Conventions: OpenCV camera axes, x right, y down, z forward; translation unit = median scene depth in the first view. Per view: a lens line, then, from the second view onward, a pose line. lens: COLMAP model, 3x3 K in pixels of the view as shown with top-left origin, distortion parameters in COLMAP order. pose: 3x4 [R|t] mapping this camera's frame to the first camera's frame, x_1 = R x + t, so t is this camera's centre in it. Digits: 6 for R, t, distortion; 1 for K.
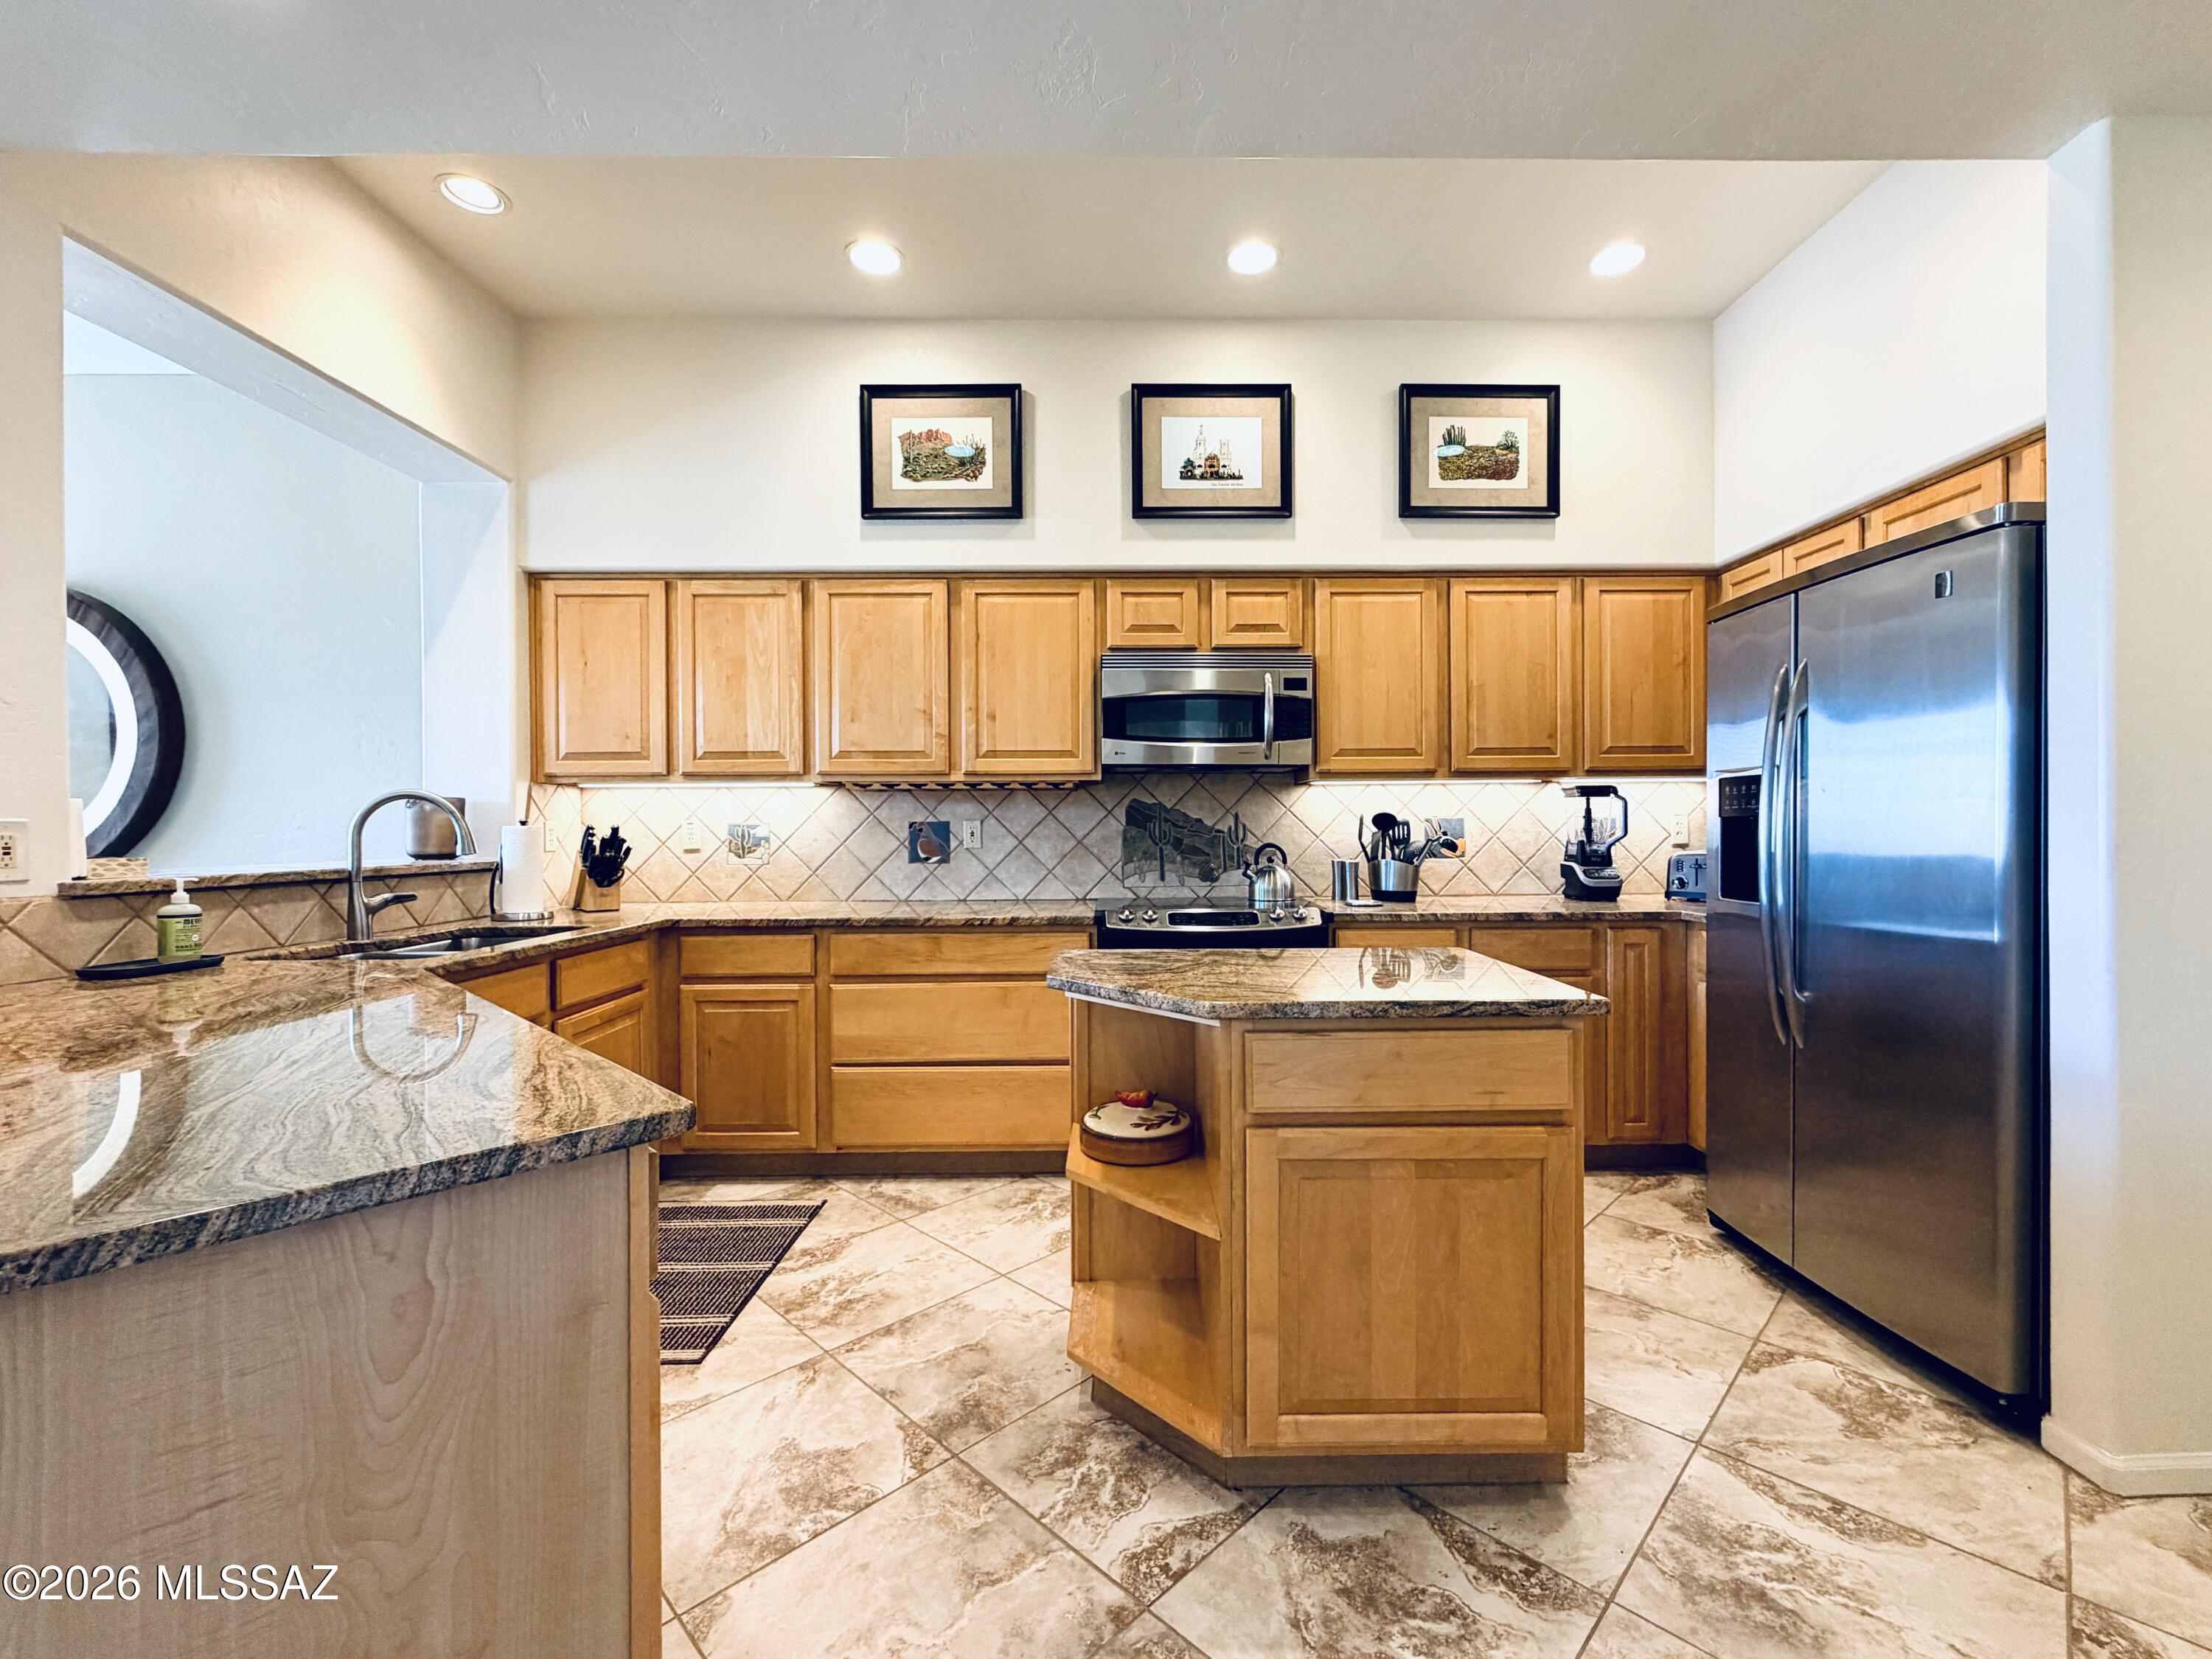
lens RADIAL K [[891.0, 0, 1127.9], [0, 891.0, 828.0], [0, 0, 1]] dist [0.001810, 0.000285]
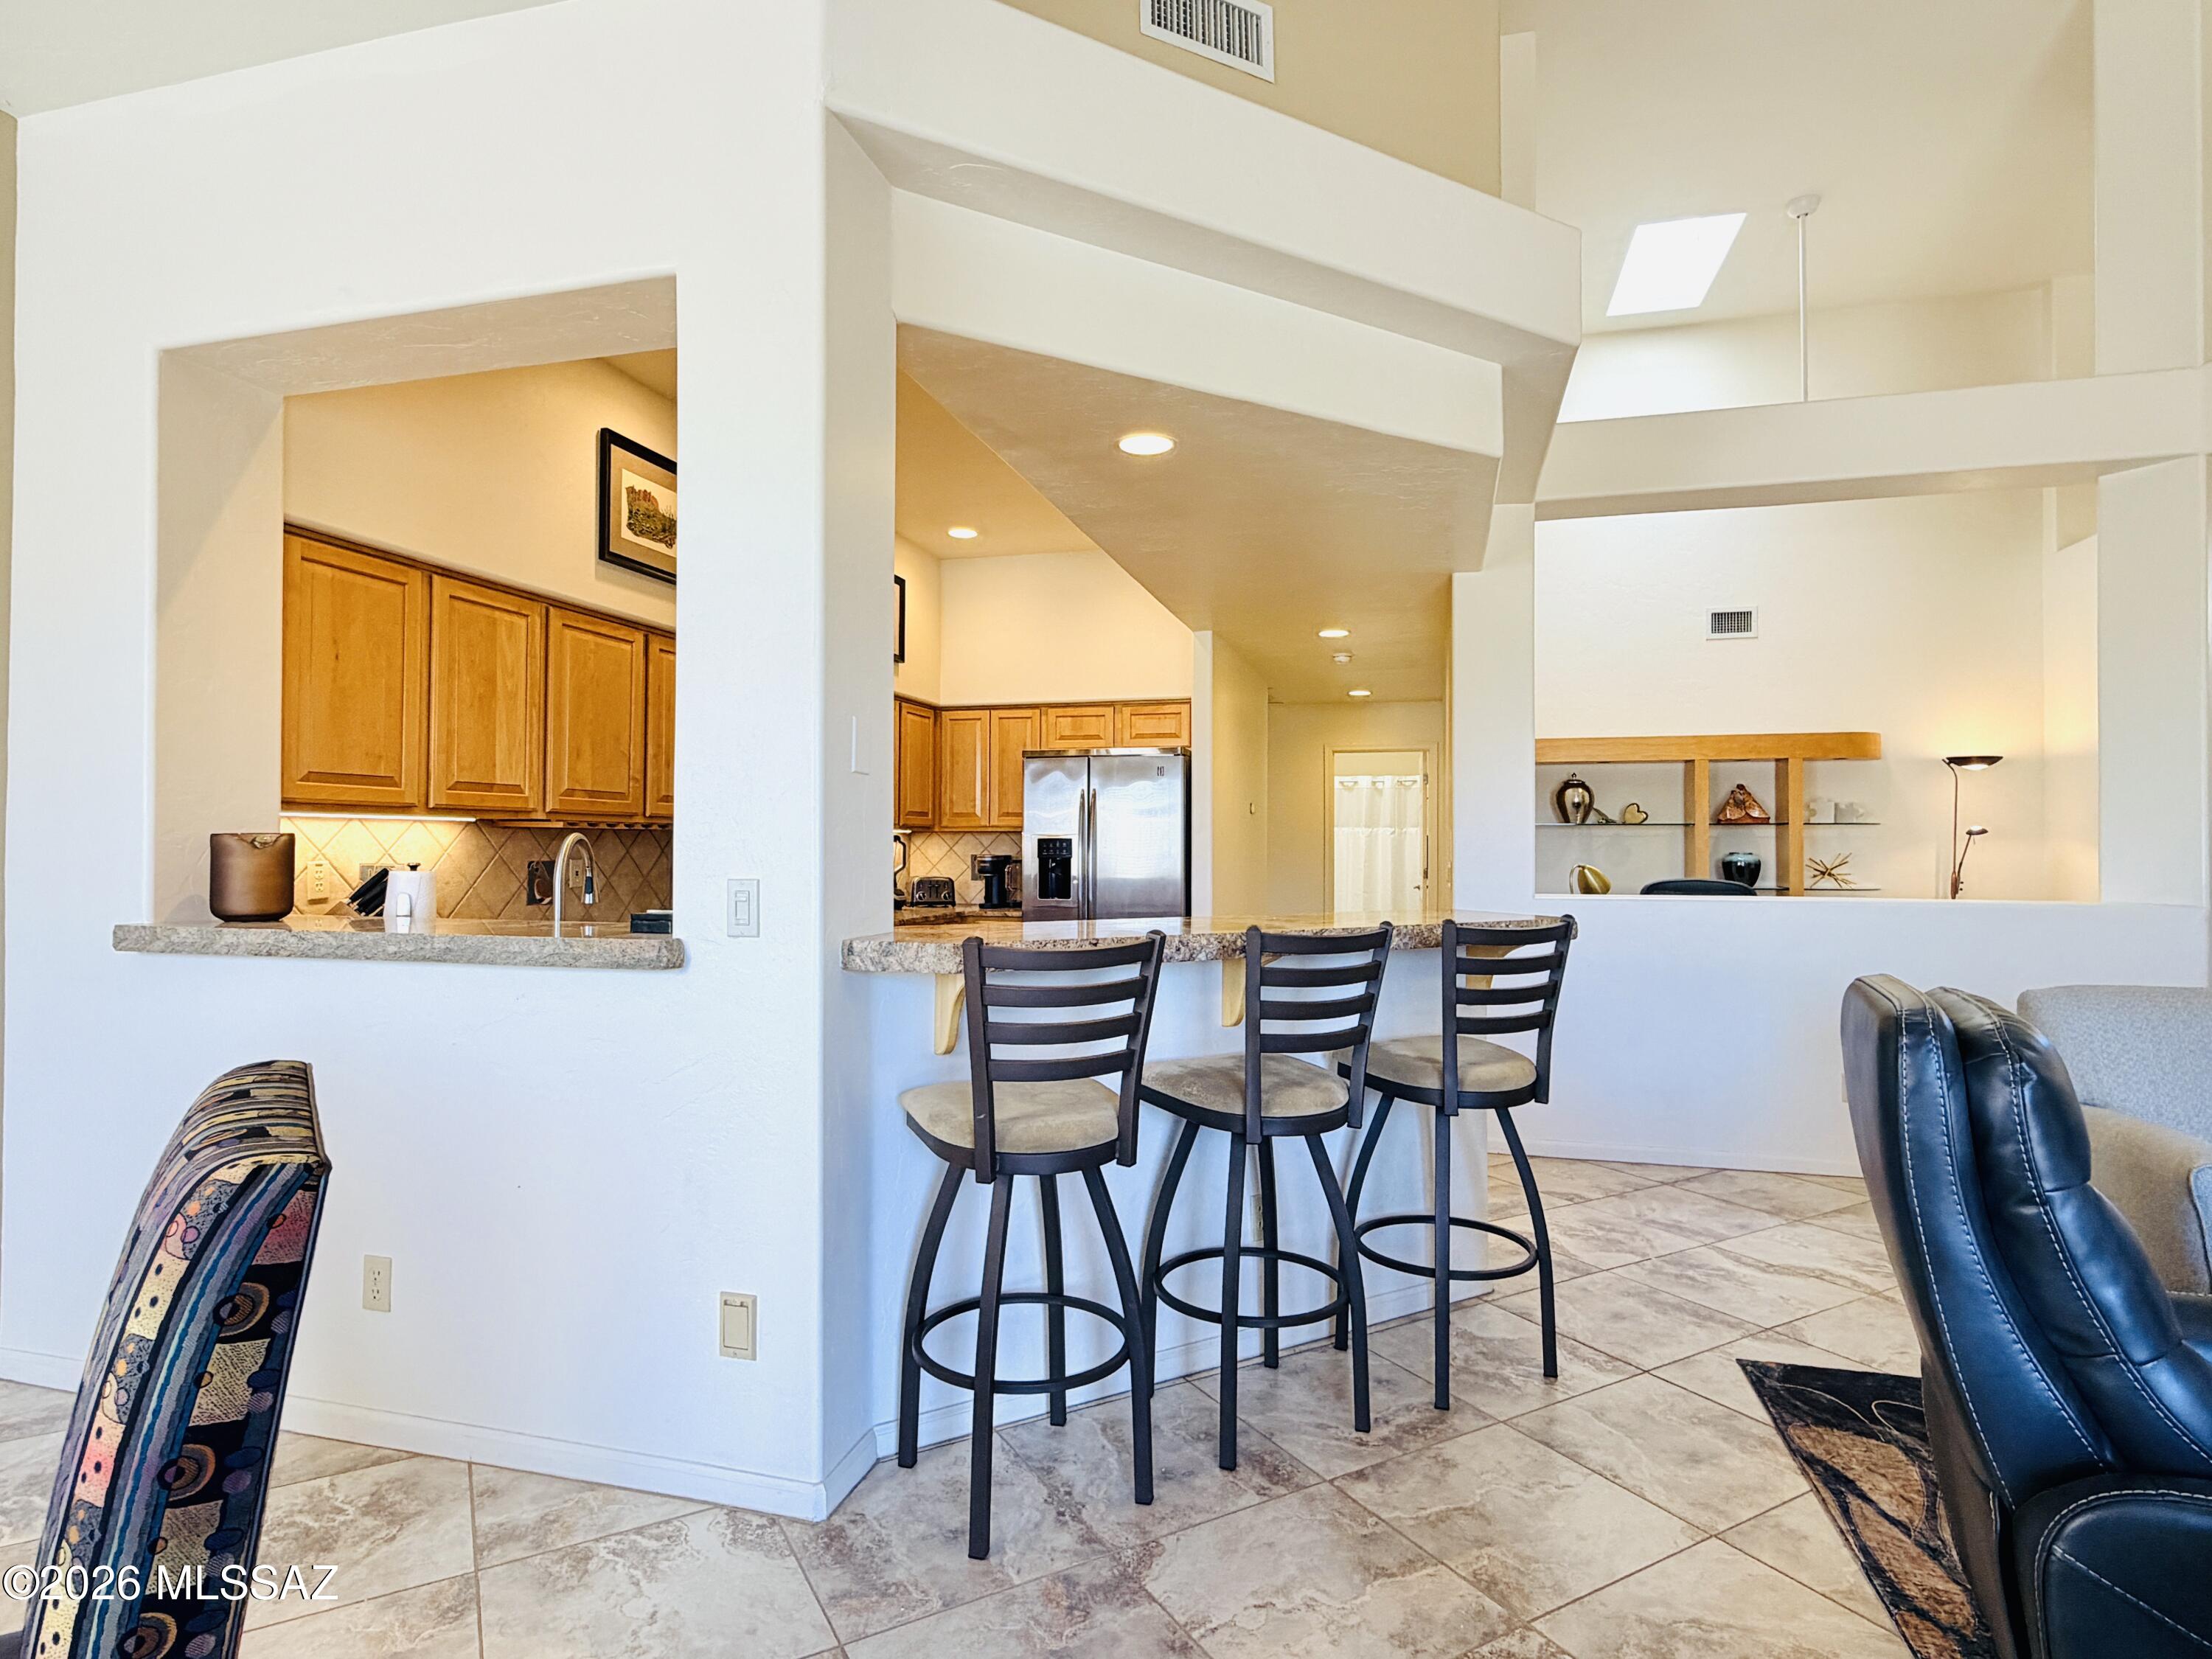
lens RADIAL K [[1161.6, 0, 1112.1], [0, 1161.6, 822.0], [0, 0, 1]] dist [-0.005804, 0.000714]
pose [[0.267366, 0.025002, 0.963271, -1.374839], [-0.006682, 0.999687, -0.024092, -0.024521], [-0.963572, 0.000005, 0.267450, 0.099843]]
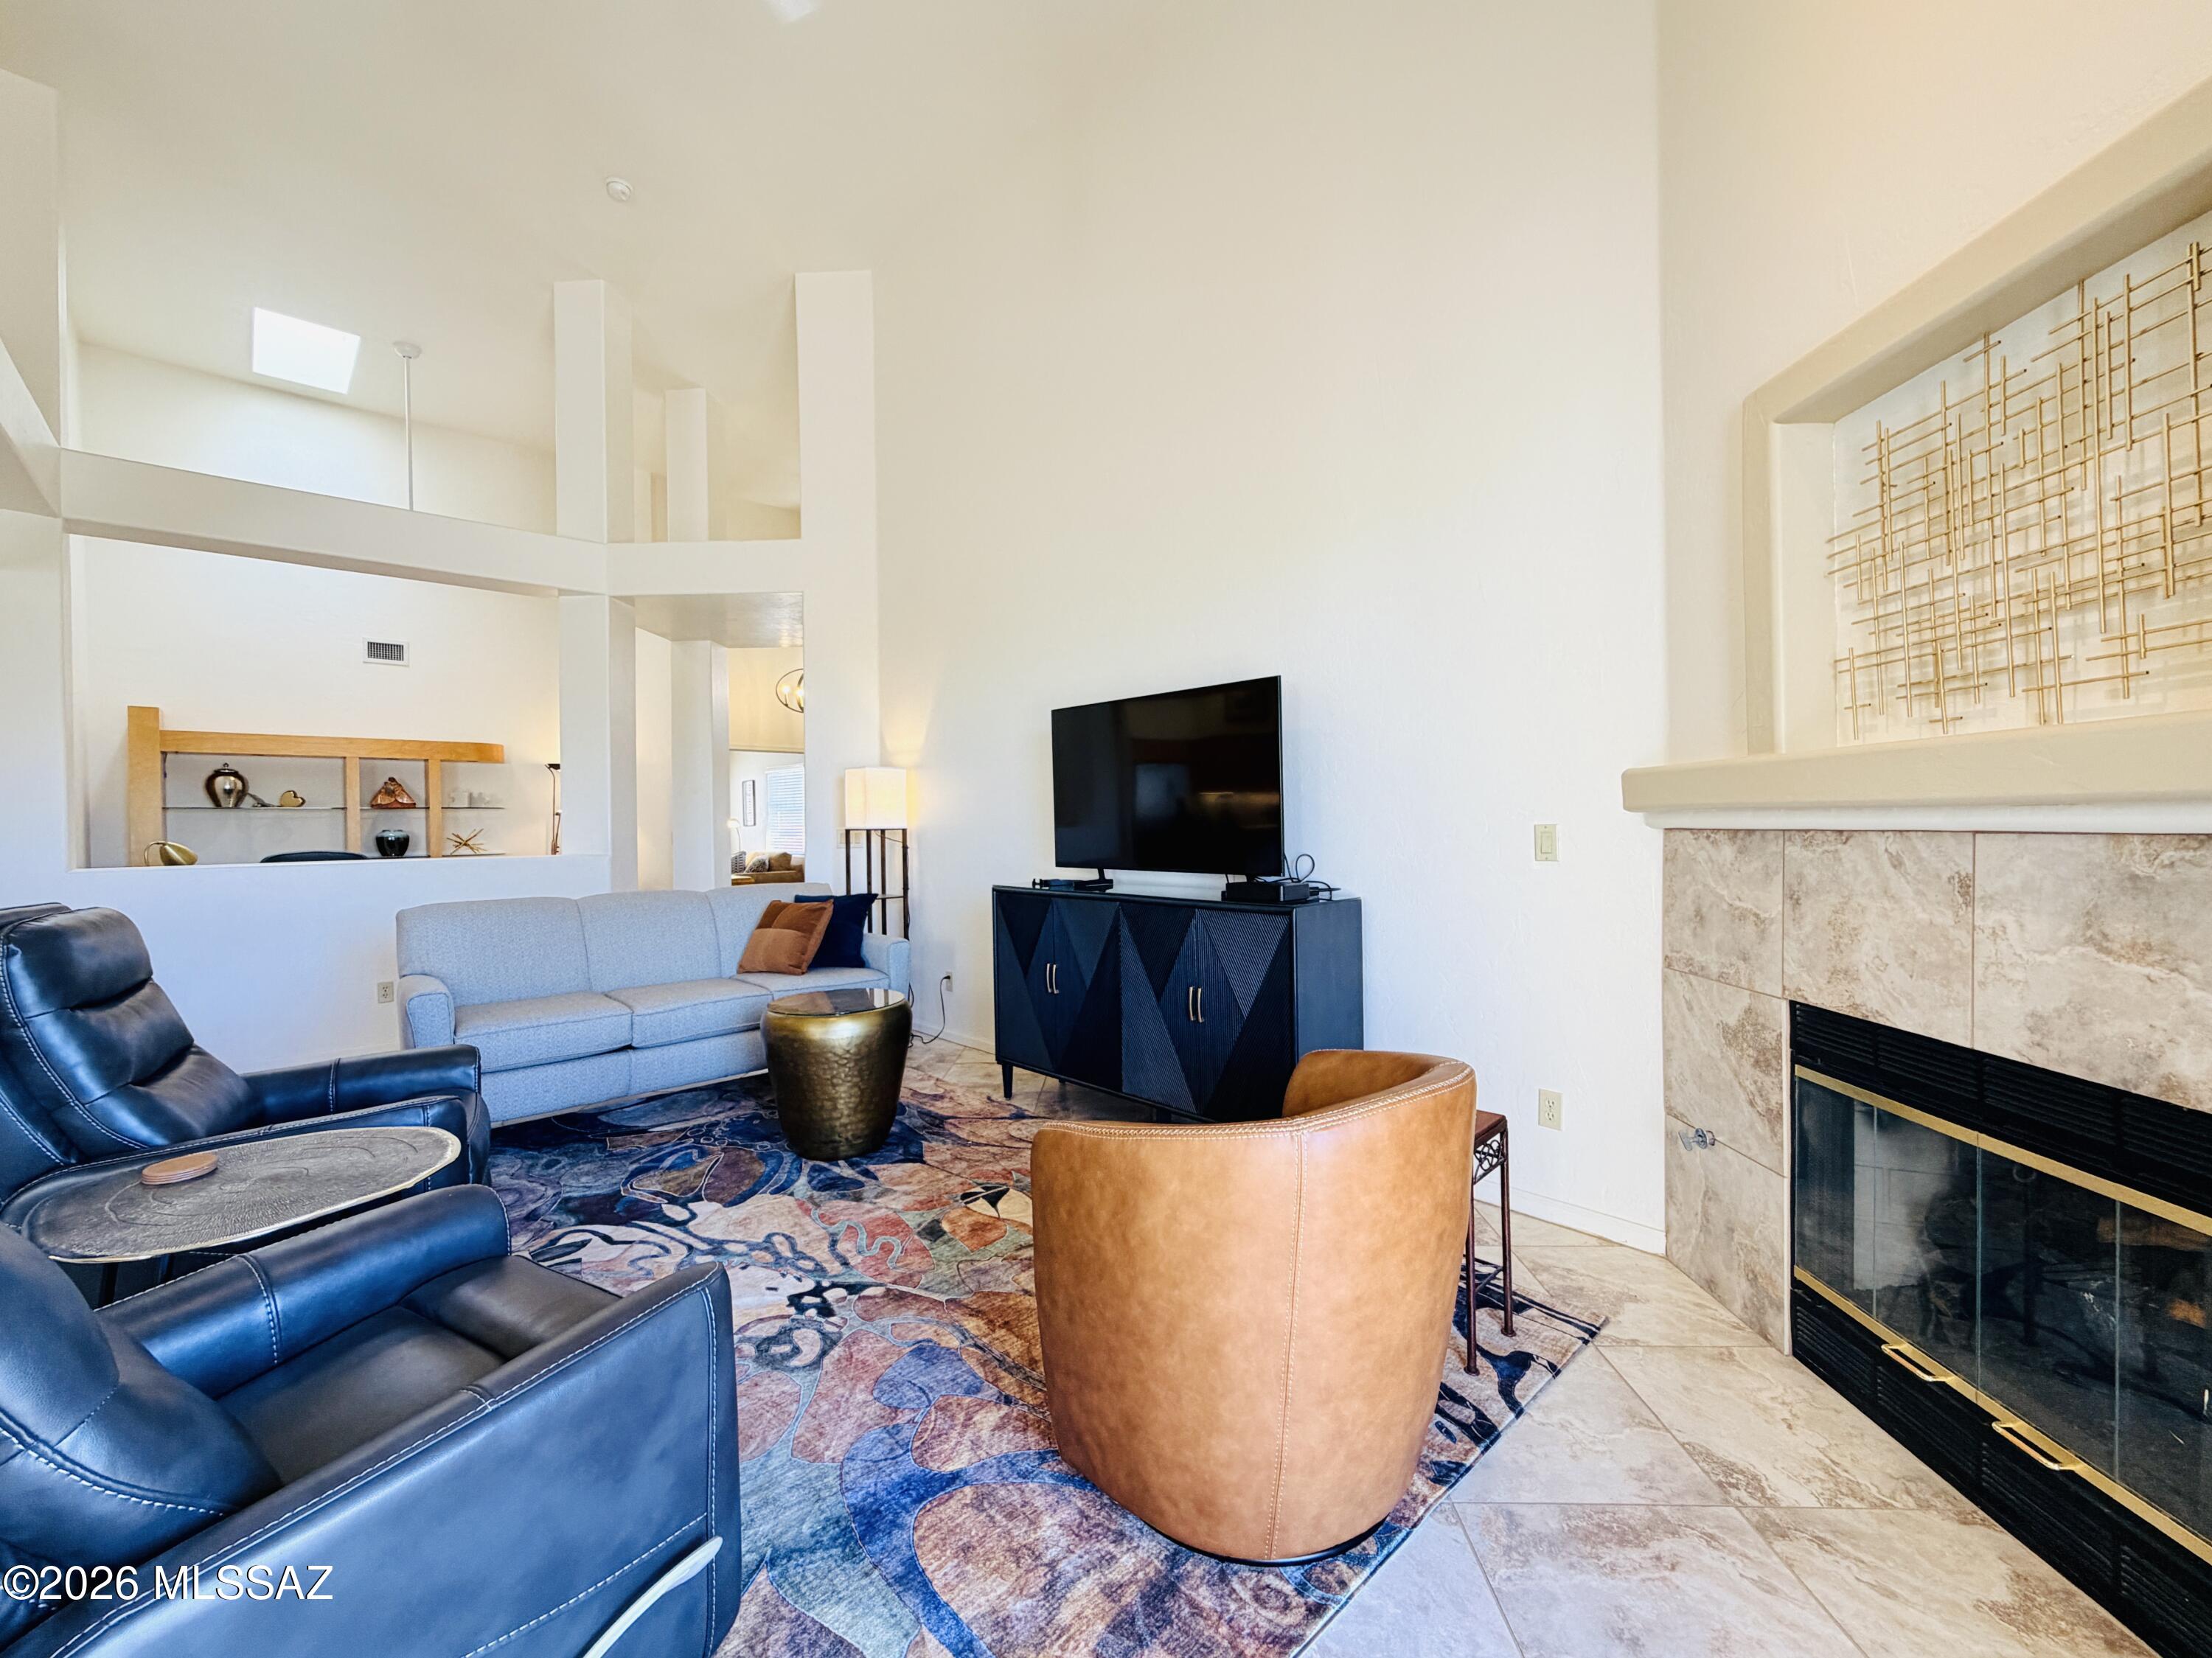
lens RADIAL K [[902.8, 0, 1089.9], [0, 902.8, 825.7], [0, 0, 1]] dist [0.000401, 0.000527]
pose [[-0.667957, 0.012224, 0.744099, -1.722131], [0.015623, 0.999875, -0.002402, -0.006662], [-0.744036, 0.010020, -0.668065, -0.227519]]
